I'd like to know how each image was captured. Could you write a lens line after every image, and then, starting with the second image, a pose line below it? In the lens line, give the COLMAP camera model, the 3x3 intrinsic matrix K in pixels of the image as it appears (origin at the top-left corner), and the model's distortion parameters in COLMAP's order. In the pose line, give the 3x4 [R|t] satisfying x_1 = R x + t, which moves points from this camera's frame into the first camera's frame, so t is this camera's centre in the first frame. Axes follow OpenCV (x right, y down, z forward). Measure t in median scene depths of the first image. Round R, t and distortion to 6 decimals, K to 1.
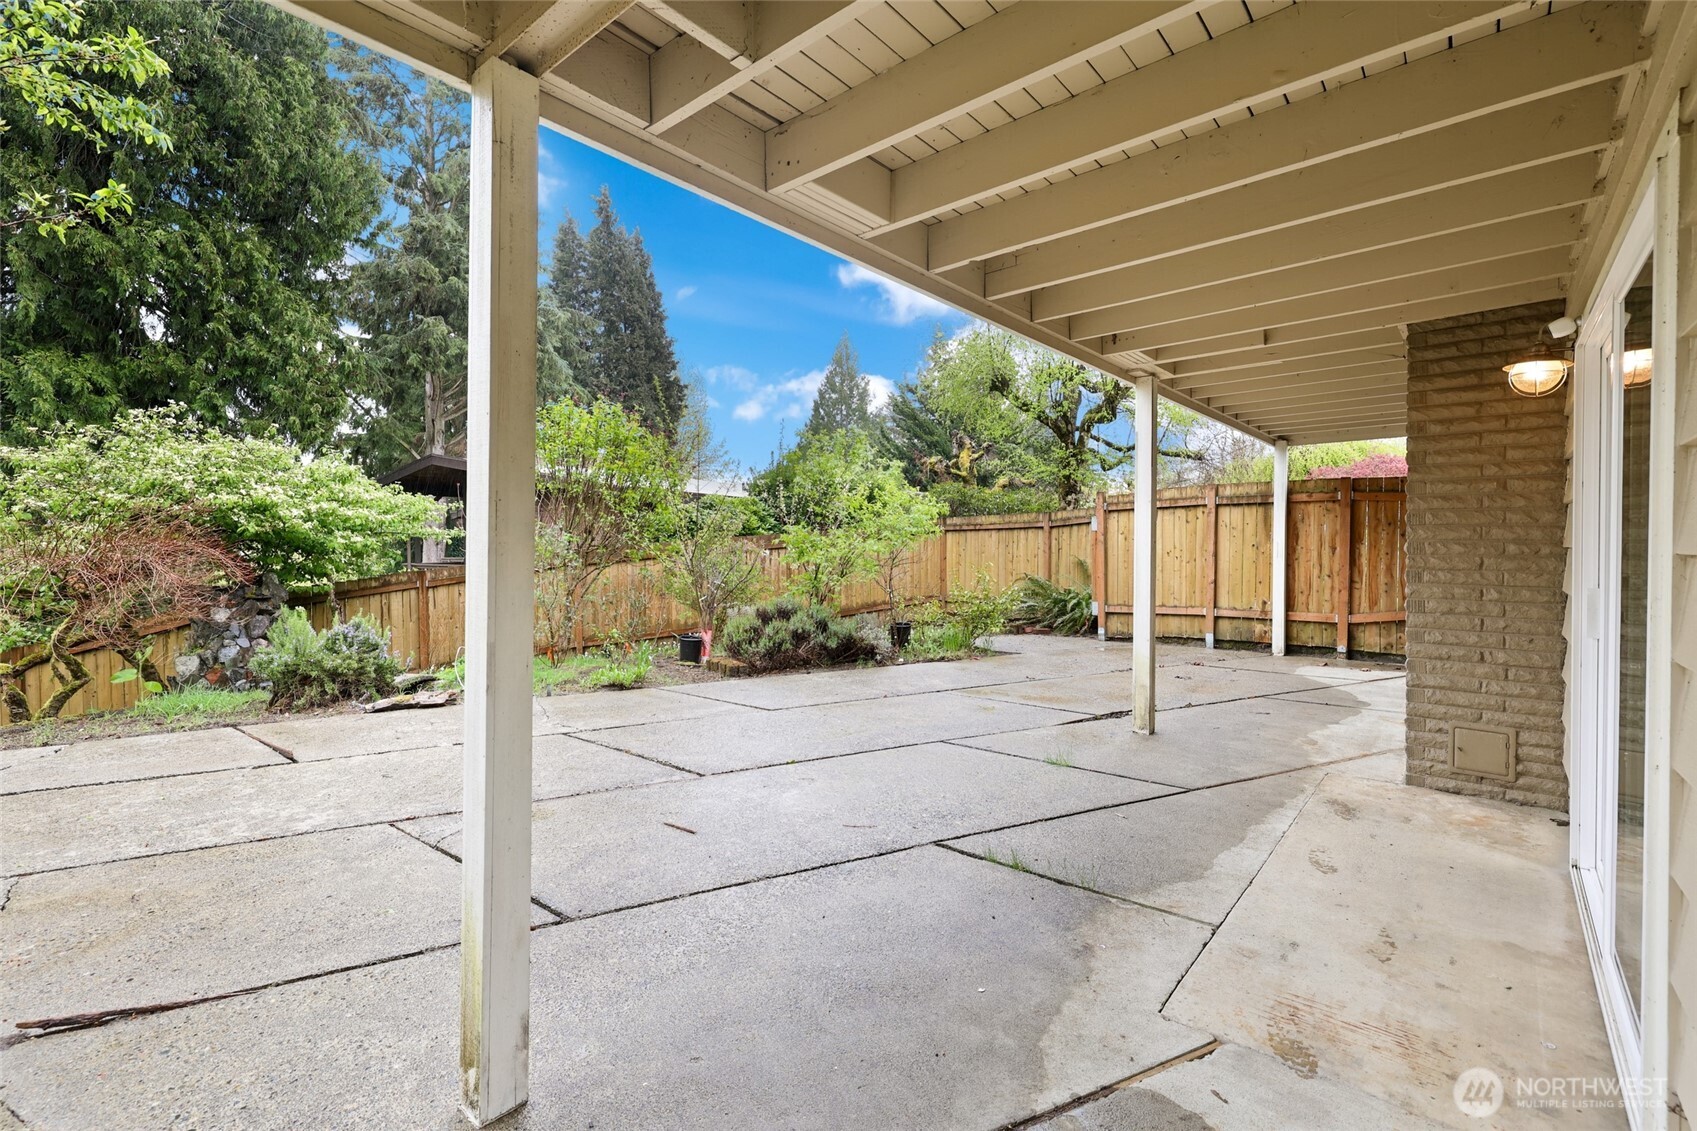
lens RADIAL K [[757.0, 0, 841.0], [0, 757.0, 555.6], [0, 0, 1]] dist [0.002015, 0.000552]
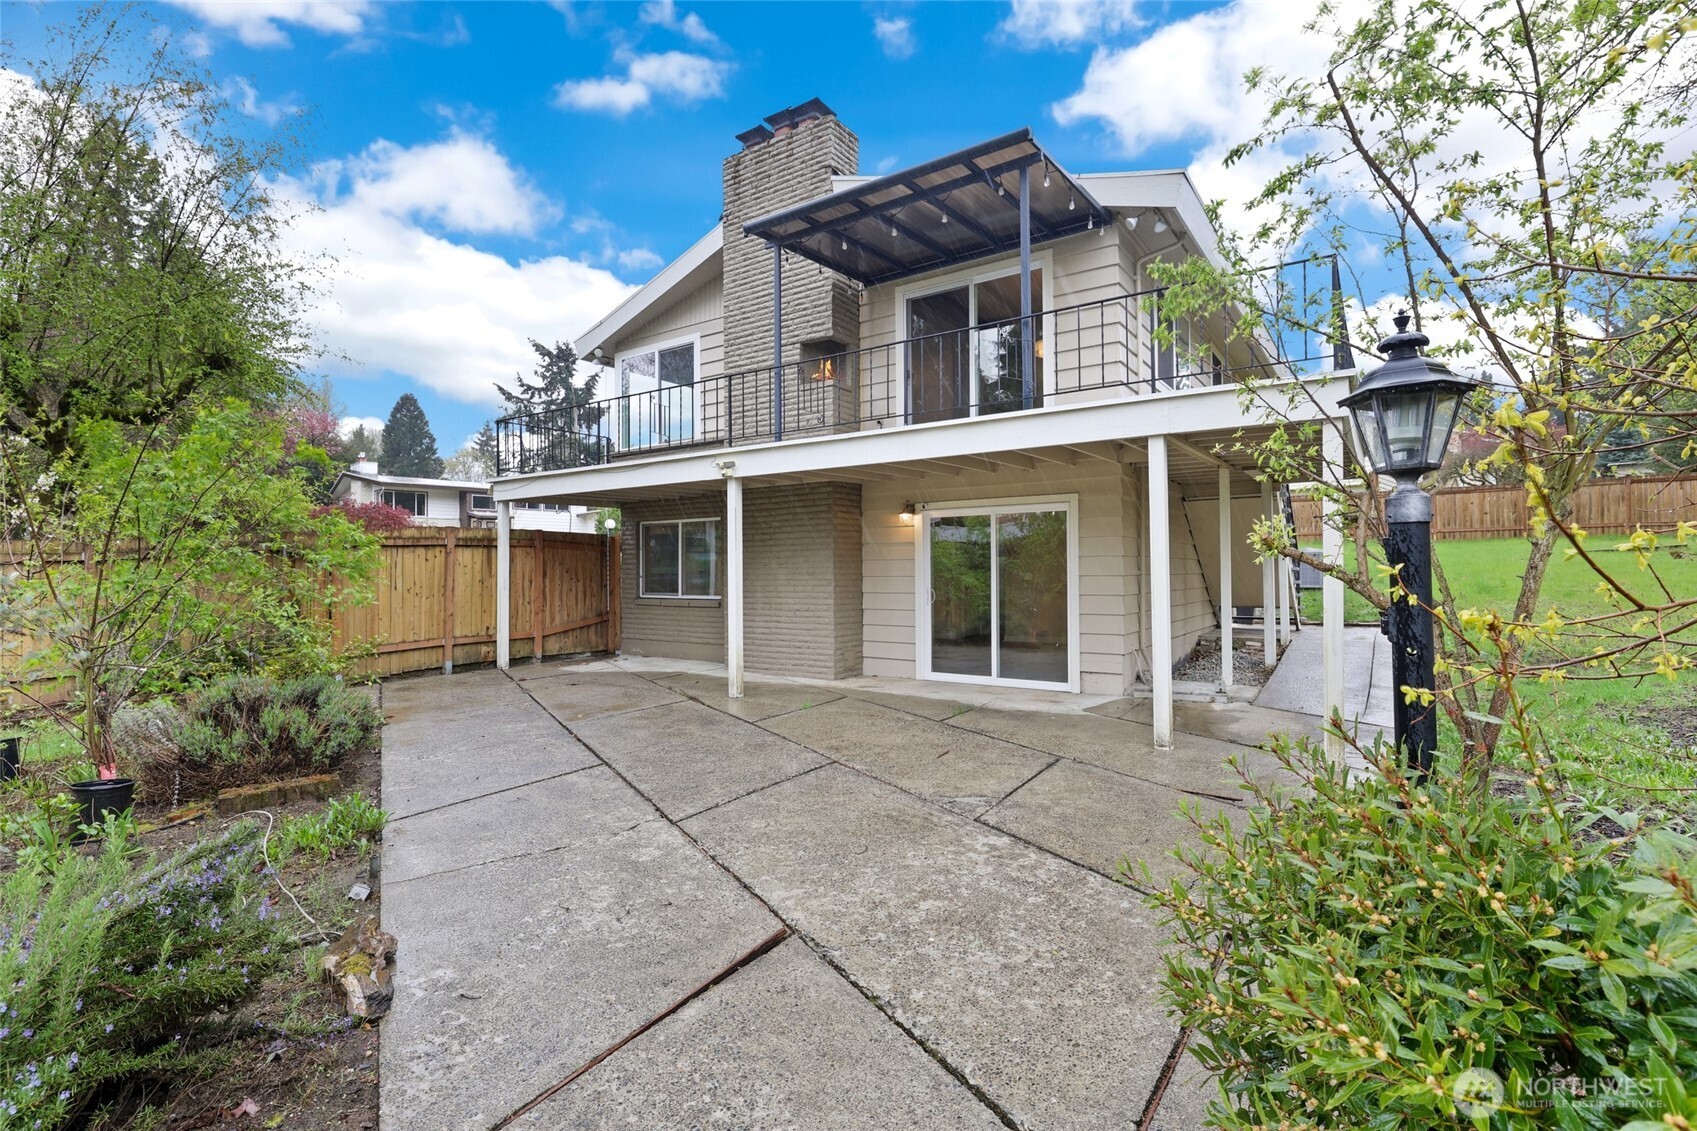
lens RADIAL K [[782.9, 0, 852.7], [0, 782.9, 566.3], [0, 0, 1]] dist [0.024760, 0.001327]
pose [[-0.102083, -0.000046, 0.994776, -1.095580], [0.028815, 0.999580, 0.003004, -0.033571], [-0.994358, 0.028971, -0.102039, 0.790910]]
